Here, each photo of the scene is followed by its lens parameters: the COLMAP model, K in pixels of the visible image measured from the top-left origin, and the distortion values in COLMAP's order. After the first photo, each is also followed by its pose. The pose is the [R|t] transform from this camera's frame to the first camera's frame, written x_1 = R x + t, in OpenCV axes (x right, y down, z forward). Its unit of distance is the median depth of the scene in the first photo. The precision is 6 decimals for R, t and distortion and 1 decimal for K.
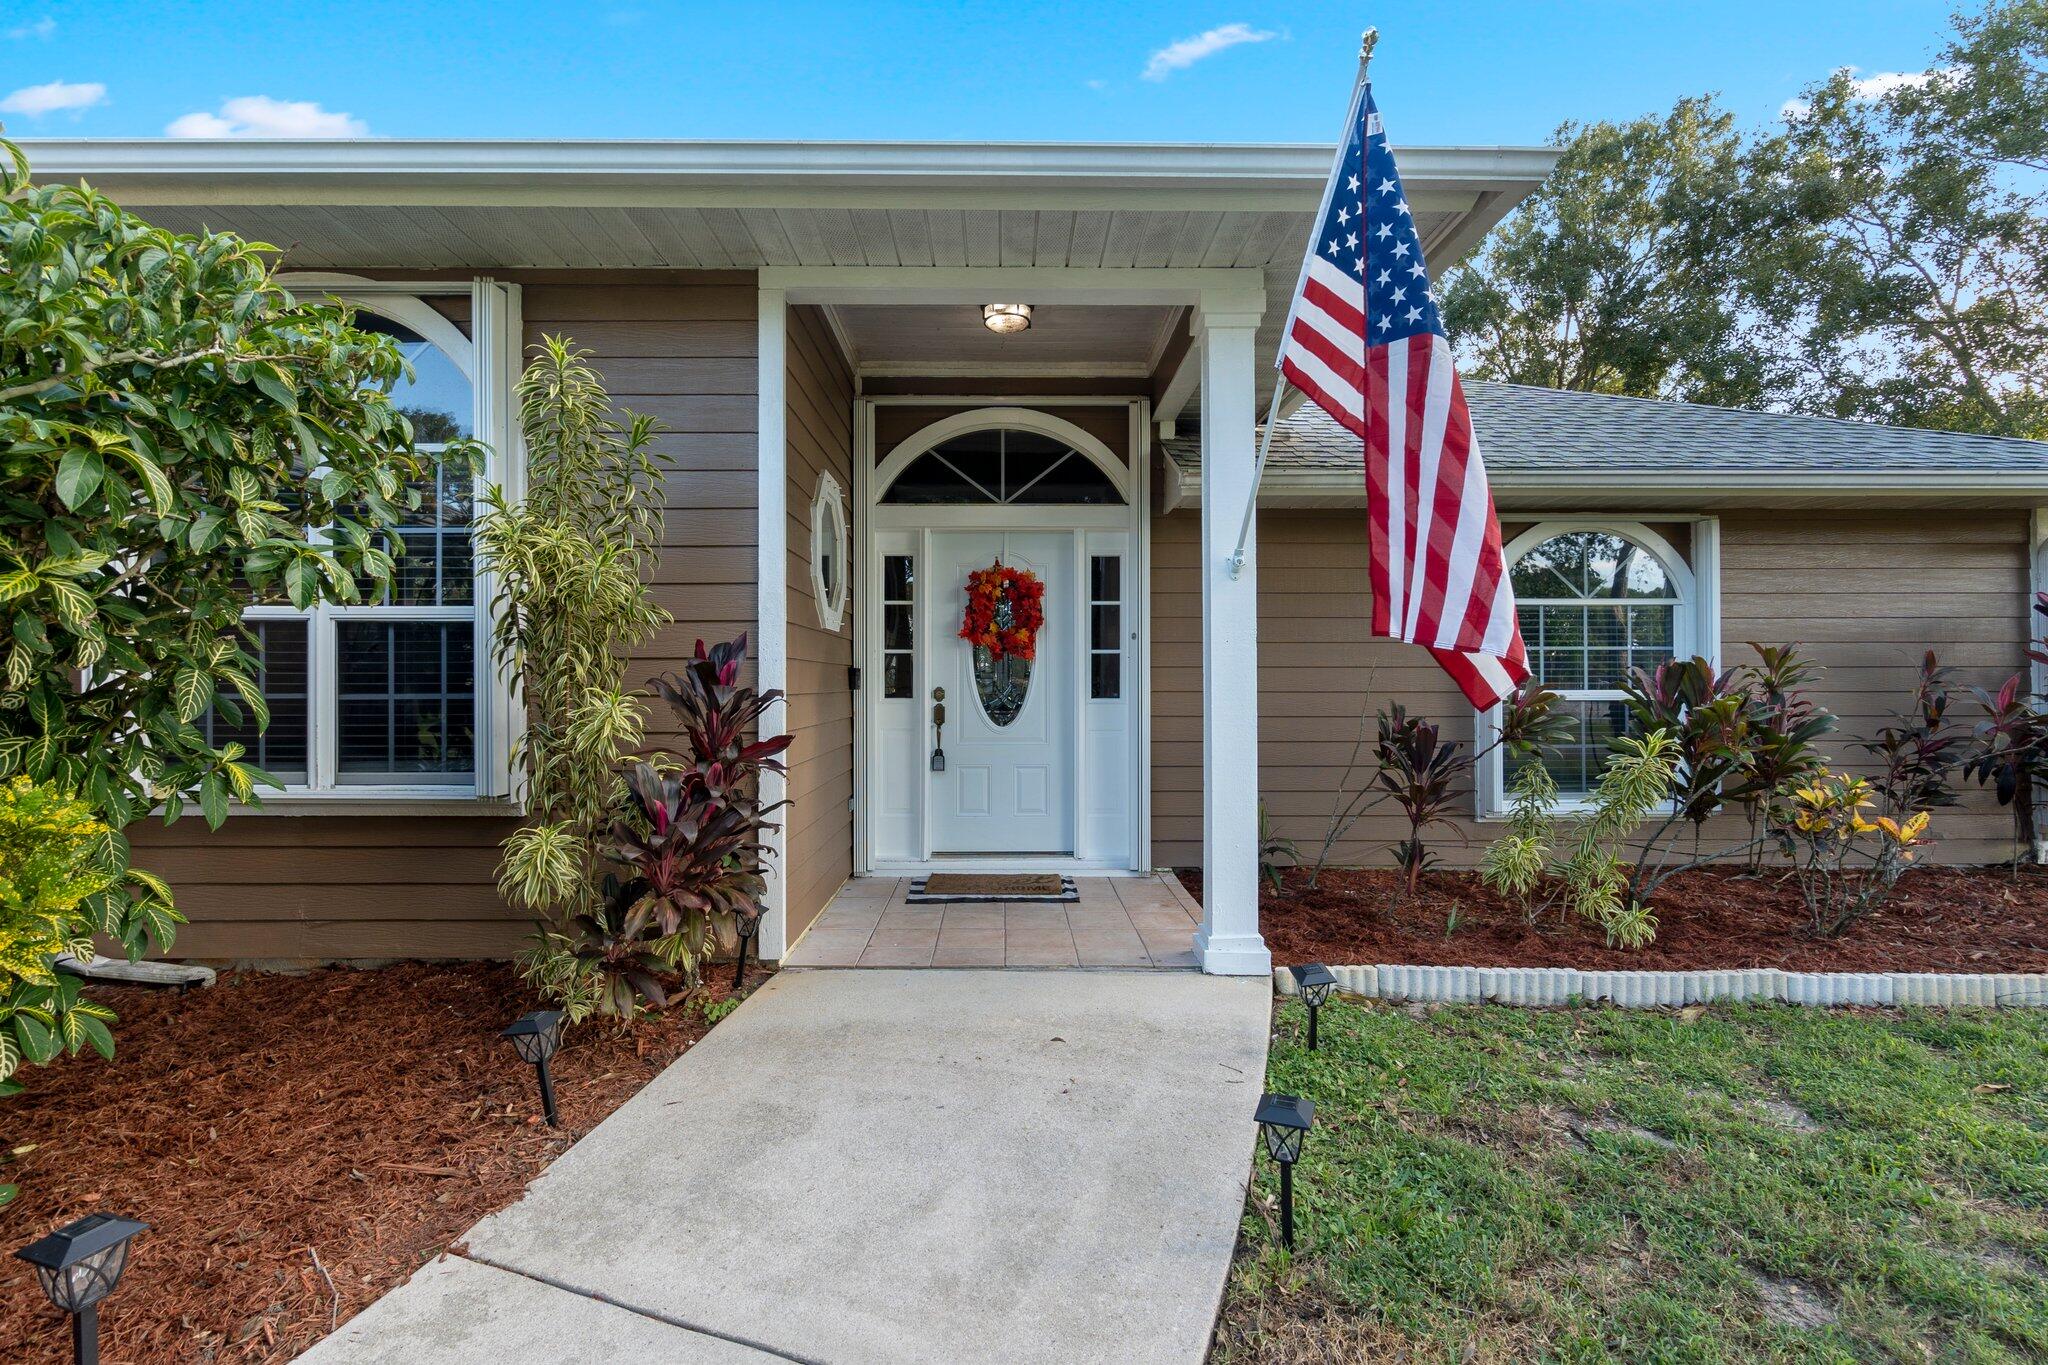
lens RADIAL K [[879.9, 0, 1024.0], [0, 879.9, 682.5], [0, 0, 1]] dist [-0.000349, 0.000094]
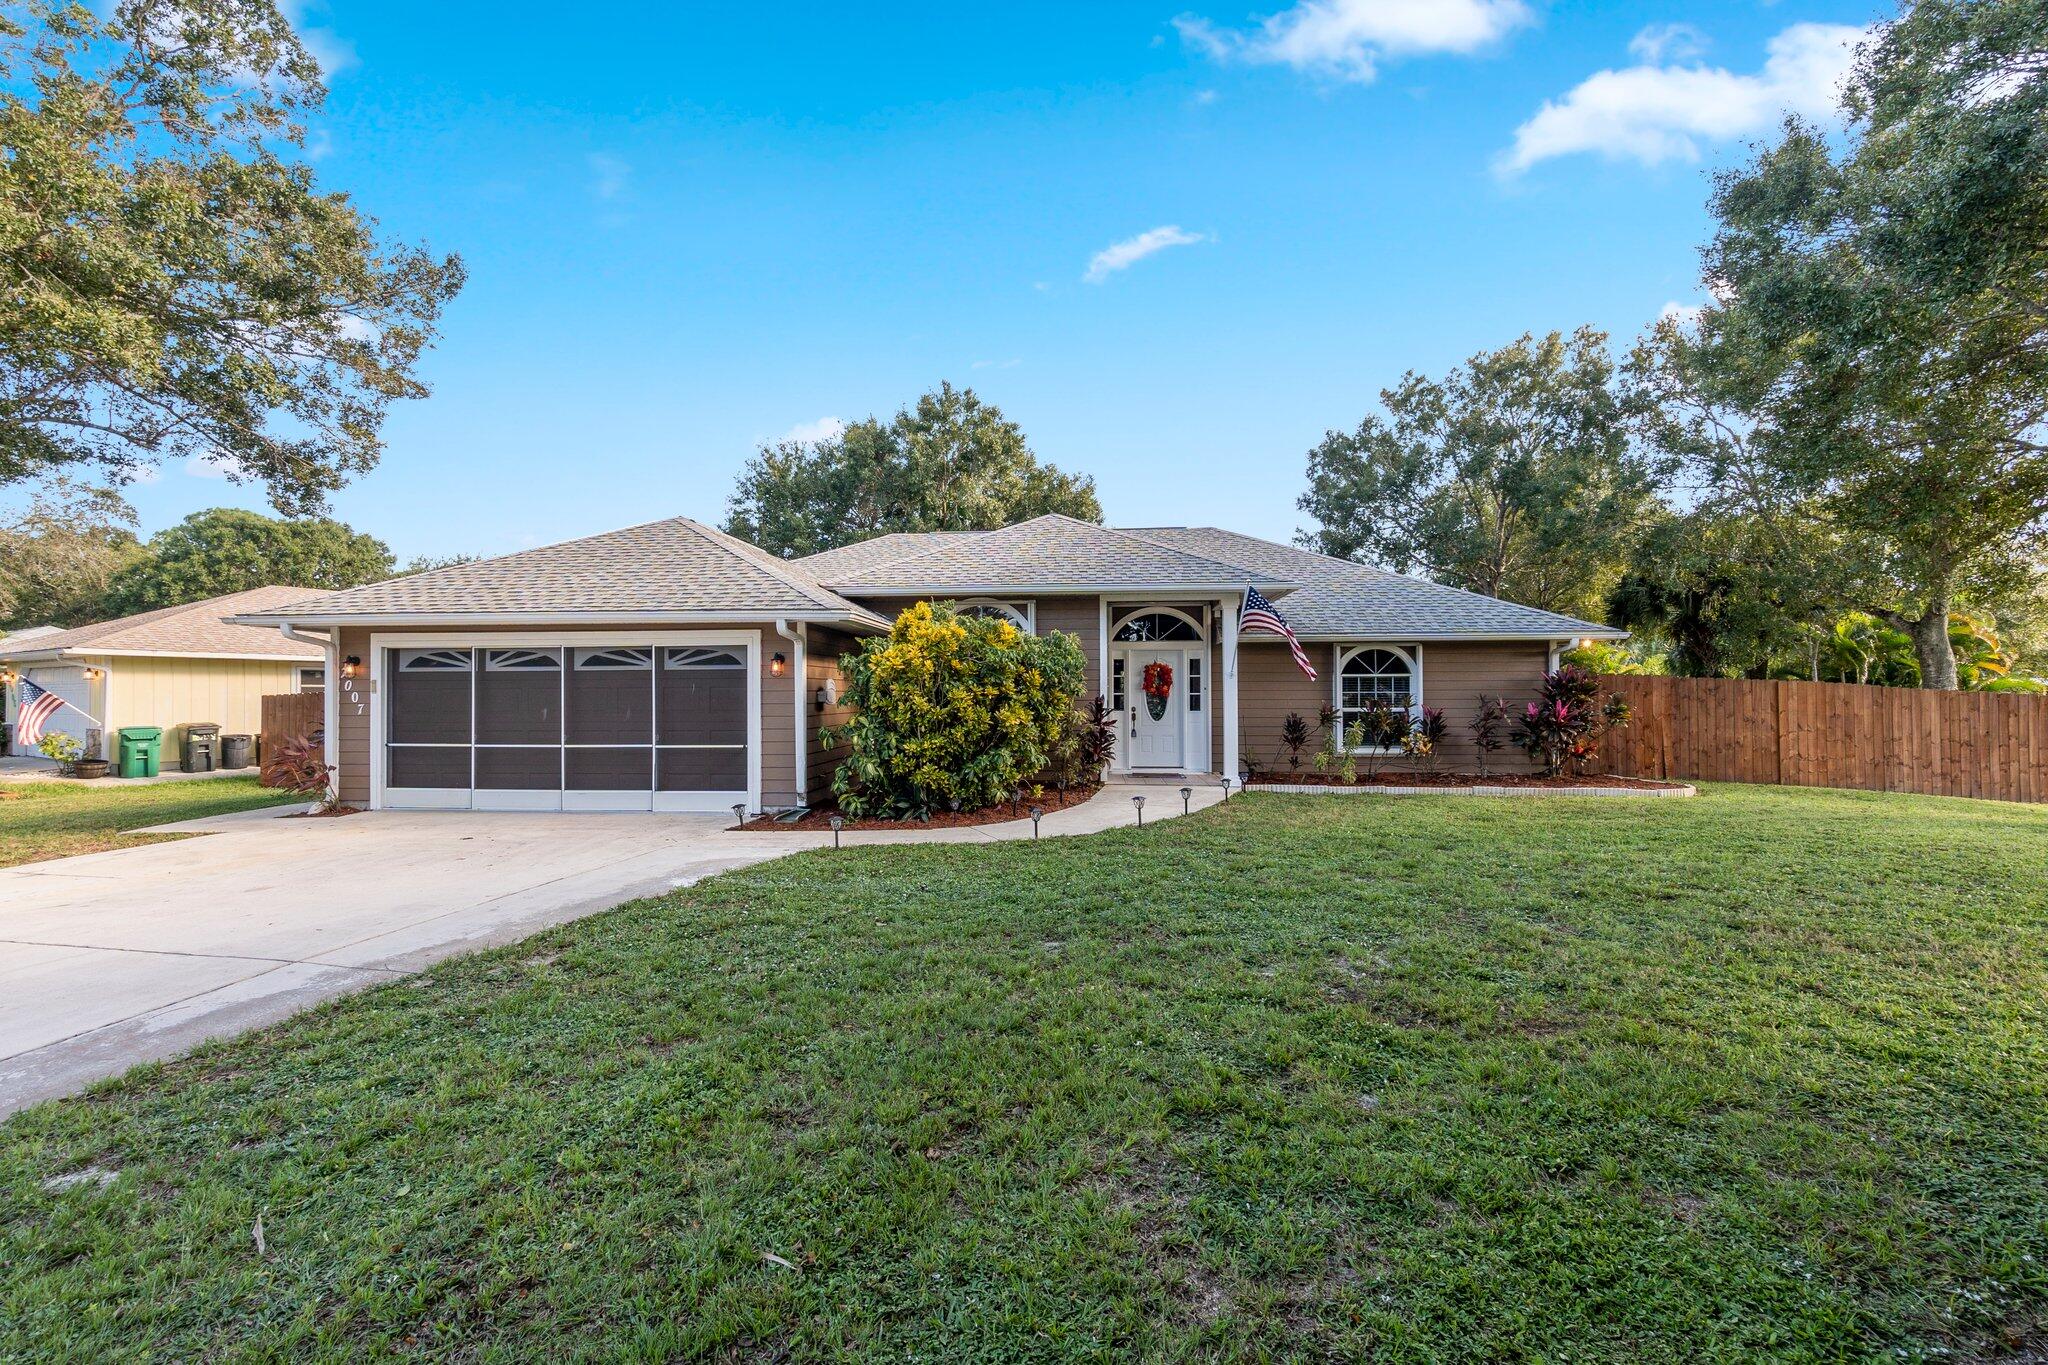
lens RADIAL K [[879.9, 0, 1024.0], [0, 879.9, 682.5], [0, 0, 1]] dist [-0.000349, 0.000094]
pose [[0.994262, -0.002968, -0.106929, -0.147231], [0.001429, 0.999894, -0.014458, -0.032042], [0.106961, 0.014222, 0.994162, -1.824734]]
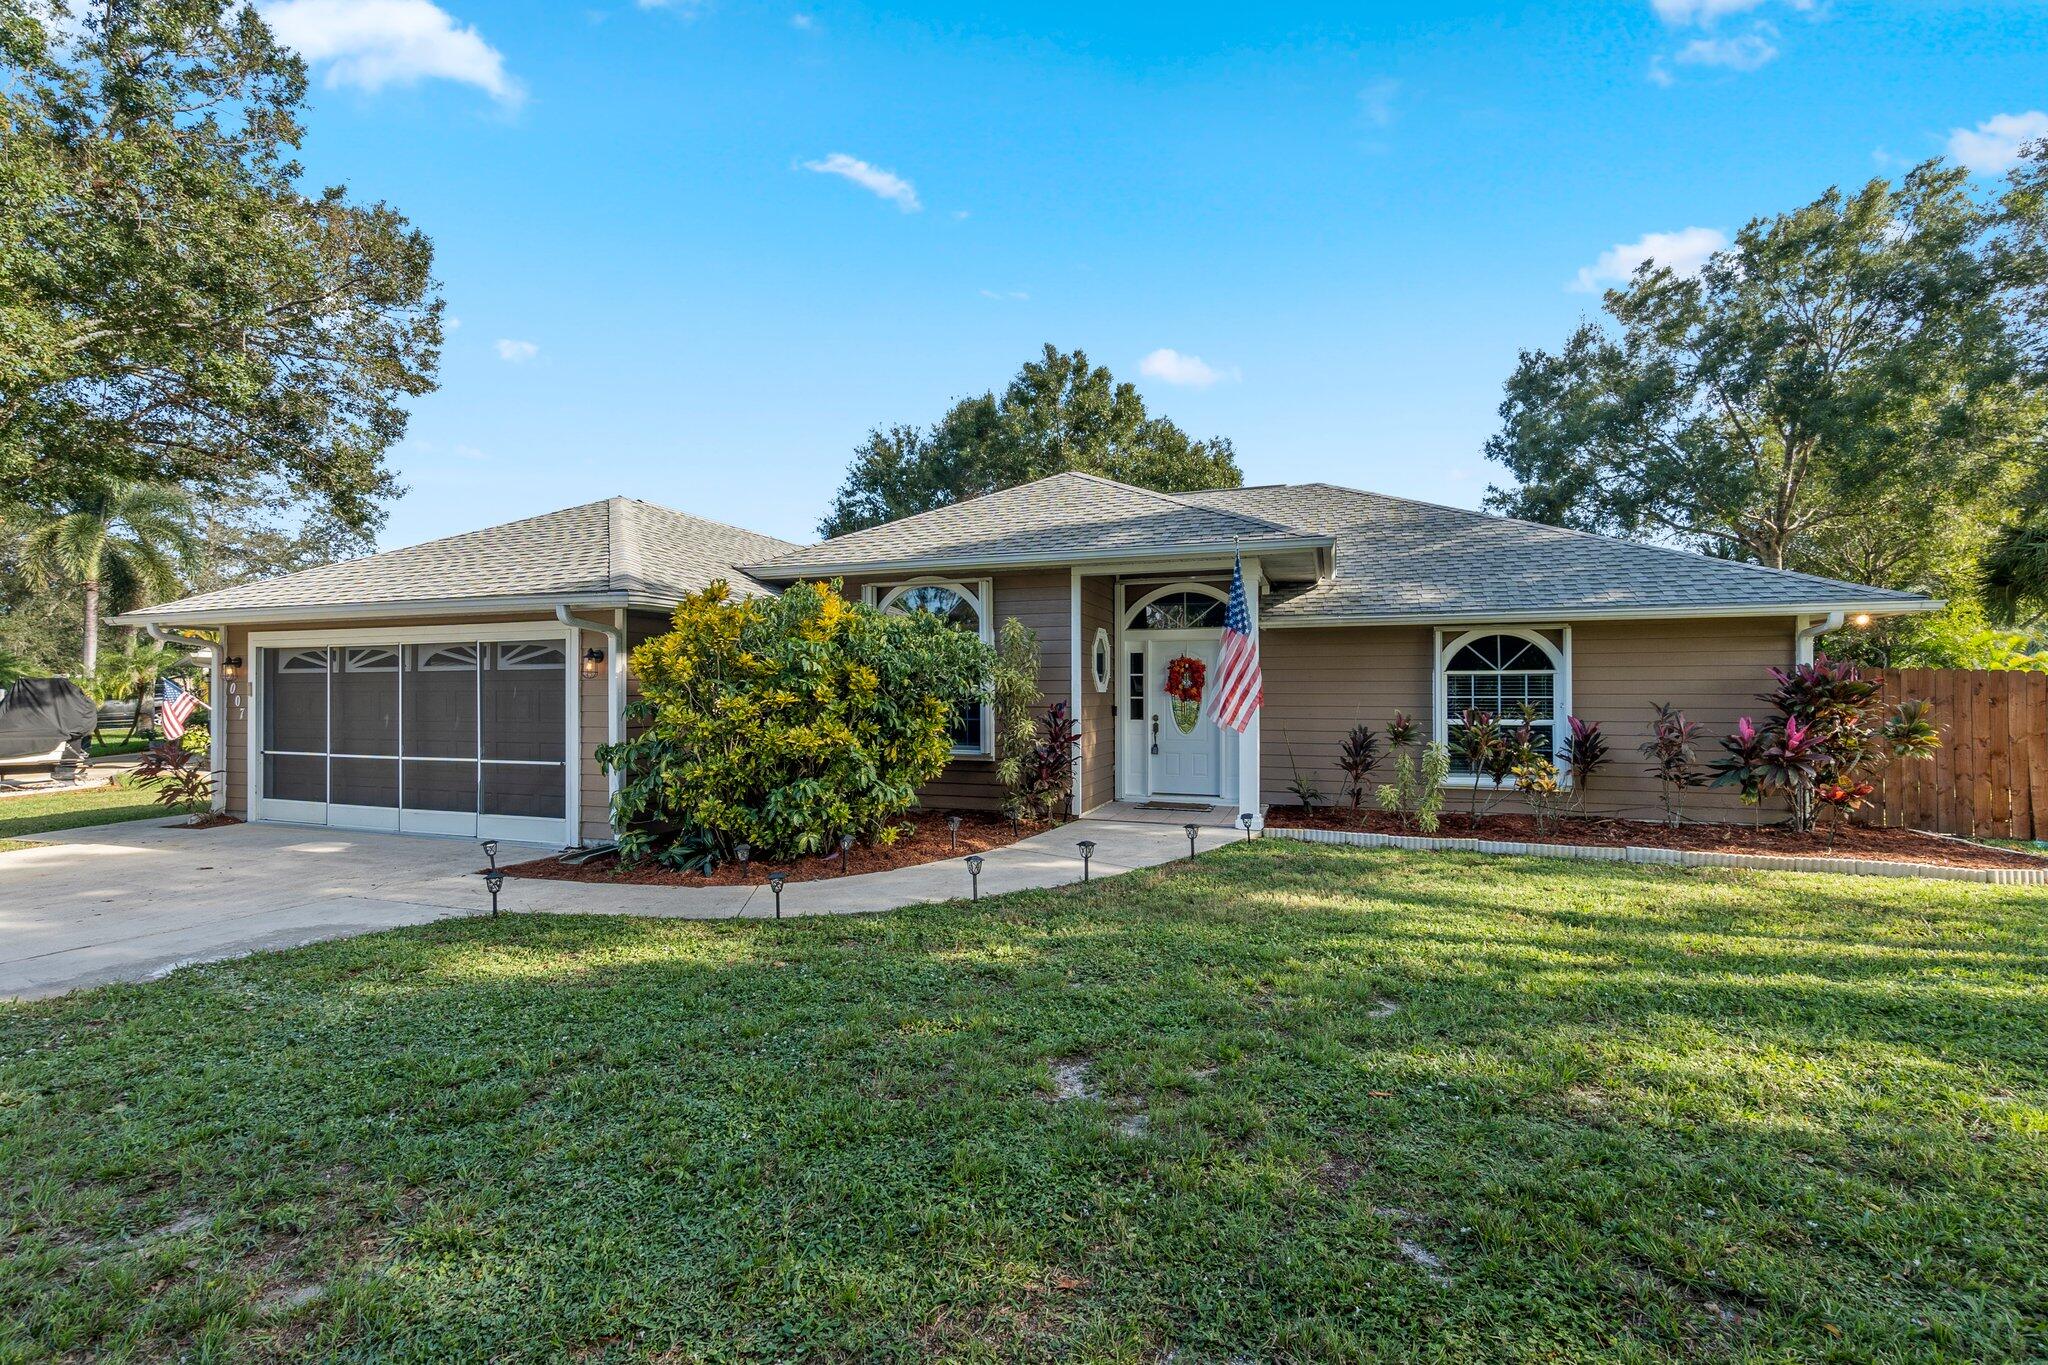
lens RADIAL K [[890.0, 0, 1018.6], [0, 890.0, 697.8], [0, 0, 1]] dist [-0.002242, -0.000354]
pose [[0.932588, 0.002657, -0.360934, 0.376189], [-0.000840, 0.999986, 0.005191, -0.047381], [0.360943, -0.004538, 0.932577, -1.135198]]
